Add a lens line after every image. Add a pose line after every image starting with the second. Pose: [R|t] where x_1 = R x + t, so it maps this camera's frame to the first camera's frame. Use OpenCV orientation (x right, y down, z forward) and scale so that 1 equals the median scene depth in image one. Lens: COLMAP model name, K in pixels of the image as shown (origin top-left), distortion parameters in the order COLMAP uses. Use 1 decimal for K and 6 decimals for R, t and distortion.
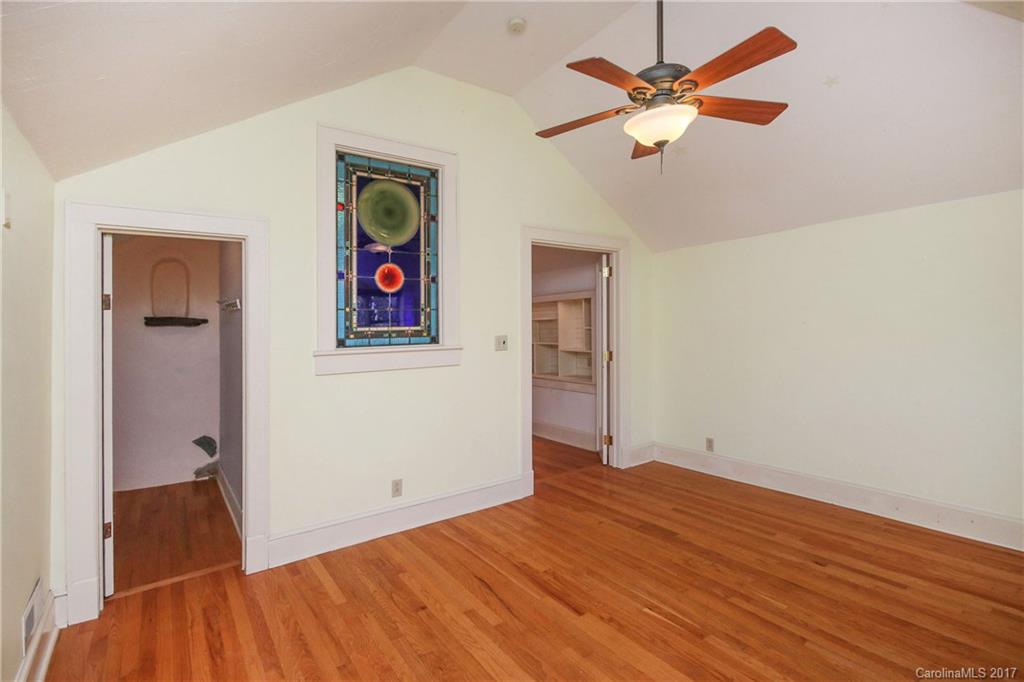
lens RADIAL K [[470.4, 0, 509.2], [0, 470.4, 326.3], [0, 0, 1]] dist [0.000233, -0.000087]
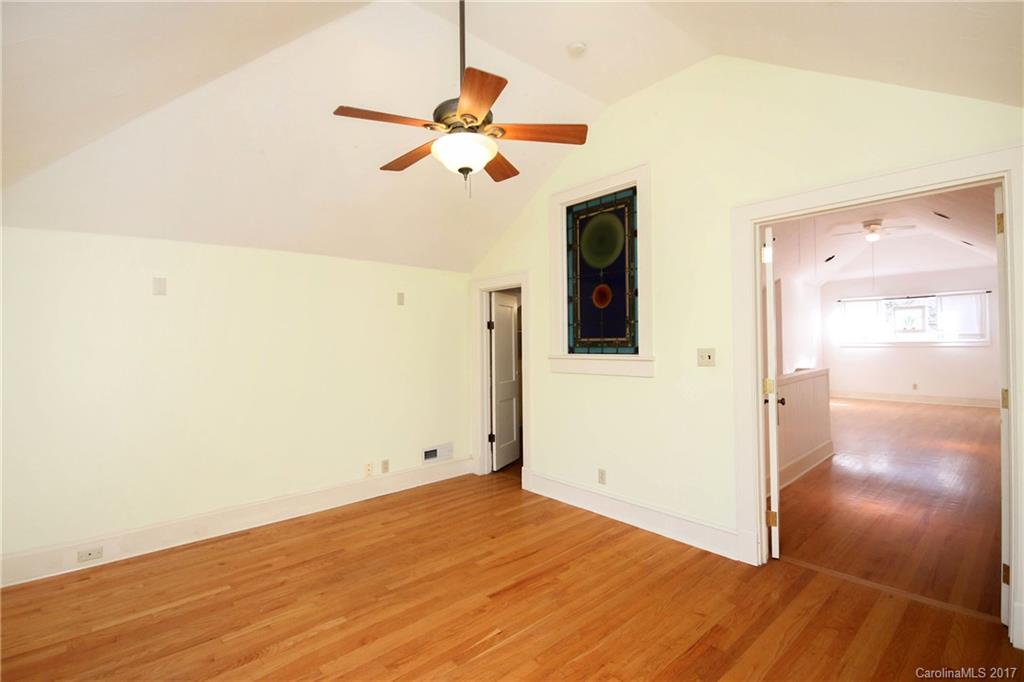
lens RADIAL K [[483.1, 0, 512.8], [0, 483.1, 323.4], [0, 0, 1]] dist [-0.001722, -0.000555]
pose [[0.100558, -0.017161, -0.994783, 0.928905], [0.015314, 0.999759, -0.015699, -0.019799], [0.994813, -0.013655, 0.100797, 0.661606]]
